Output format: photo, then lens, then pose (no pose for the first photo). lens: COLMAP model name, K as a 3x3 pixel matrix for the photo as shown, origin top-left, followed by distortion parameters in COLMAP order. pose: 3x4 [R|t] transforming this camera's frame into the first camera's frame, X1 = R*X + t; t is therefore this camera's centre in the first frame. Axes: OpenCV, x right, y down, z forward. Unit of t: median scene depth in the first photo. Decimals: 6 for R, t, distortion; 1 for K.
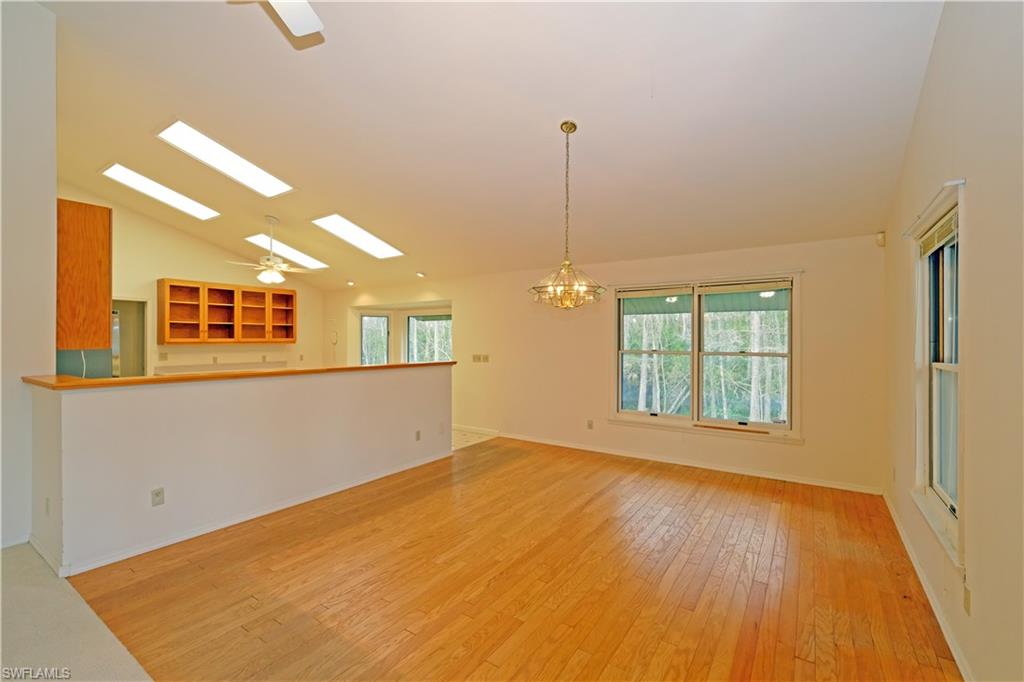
lens RADIAL K [[445.1, 0, 510.2], [0, 445.1, 340.7], [0, 0, 1]] dist [0.000394, -0.000003]
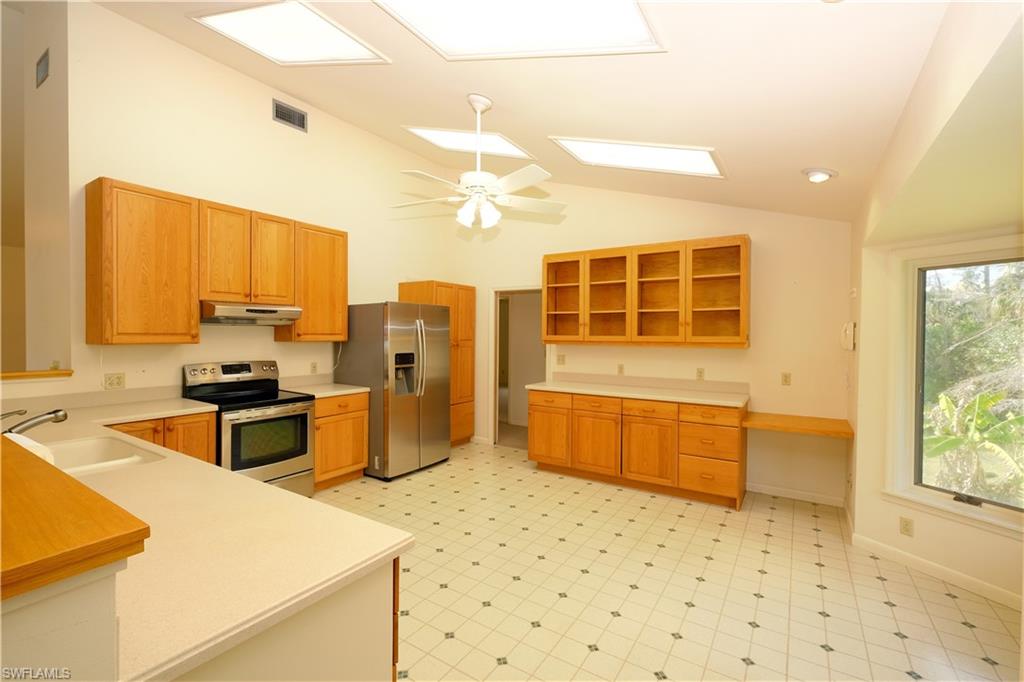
lens RADIAL K [[445.1, 0, 512.4], [0, 445.1, 337.1], [0, 0, 1]] dist [0.000394, -0.000003]
pose [[0.025755, 0.008516, -0.999632, -0.023257], [-0.009530, 0.999920, 0.008273, -0.006911], [0.999623, 0.009314, 0.025834, 0.818012]]
